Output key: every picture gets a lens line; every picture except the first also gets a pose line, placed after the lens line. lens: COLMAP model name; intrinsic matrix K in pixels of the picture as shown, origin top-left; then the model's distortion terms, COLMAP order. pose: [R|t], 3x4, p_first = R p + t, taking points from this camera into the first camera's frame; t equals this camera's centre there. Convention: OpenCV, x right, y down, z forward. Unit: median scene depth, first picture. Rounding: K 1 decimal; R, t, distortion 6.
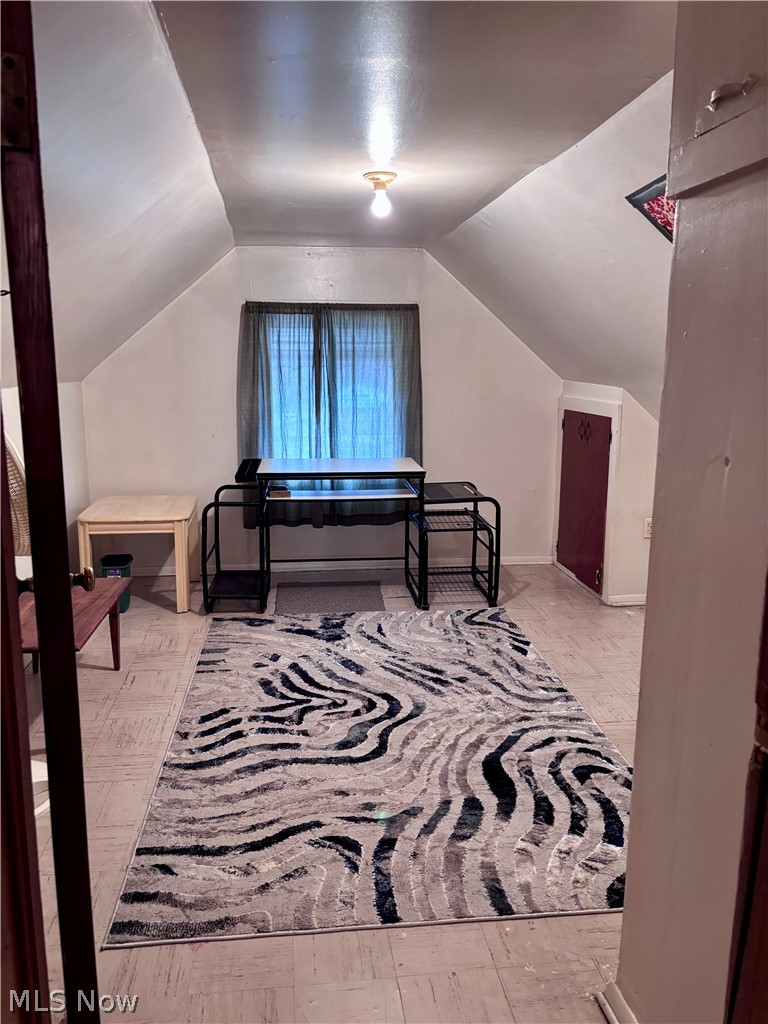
lens RADIAL K [[773.0, 0, 382.2], [0, 773.0, 513.6], [0, 0, 1]] dist [0.016190, -0.010200]
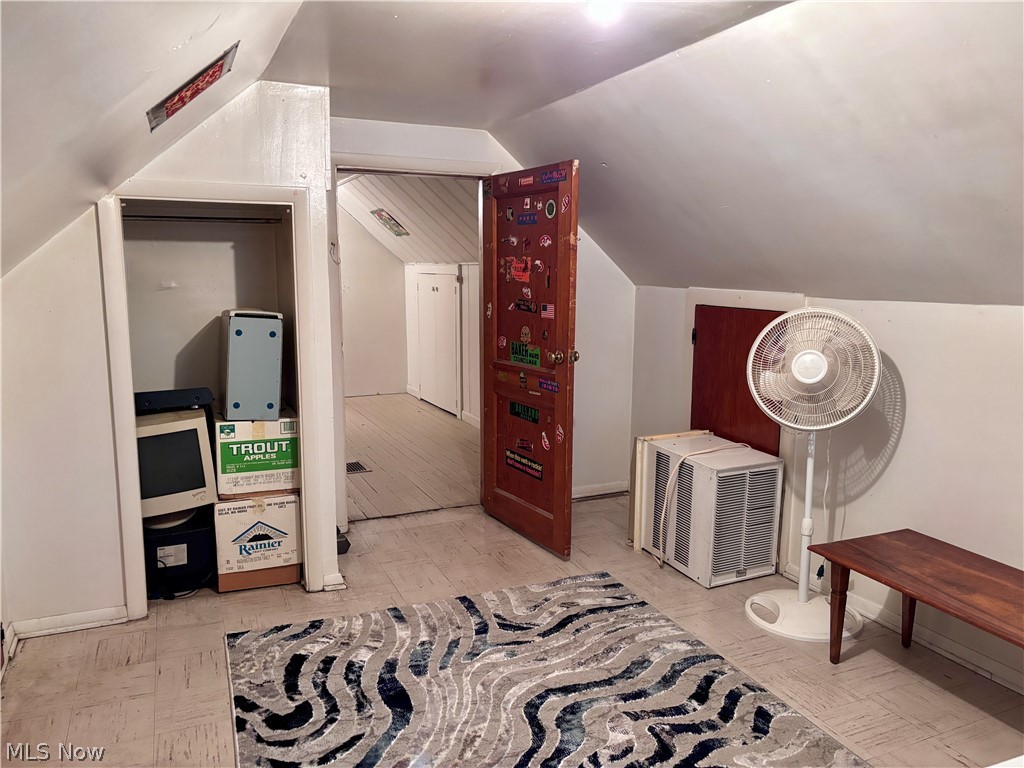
lens RADIAL K [[773.0, 0, 513.6], [0, 773.0, 385.3], [0, 0, 1]] dist [0.016190, -0.010200]
pose [[-0.959131, 0.028889, -0.281485, 0.269414], [-0.069096, 0.940750, 0.331987, -0.347236], [0.274398, 0.337869, -0.900306, 1.782973]]
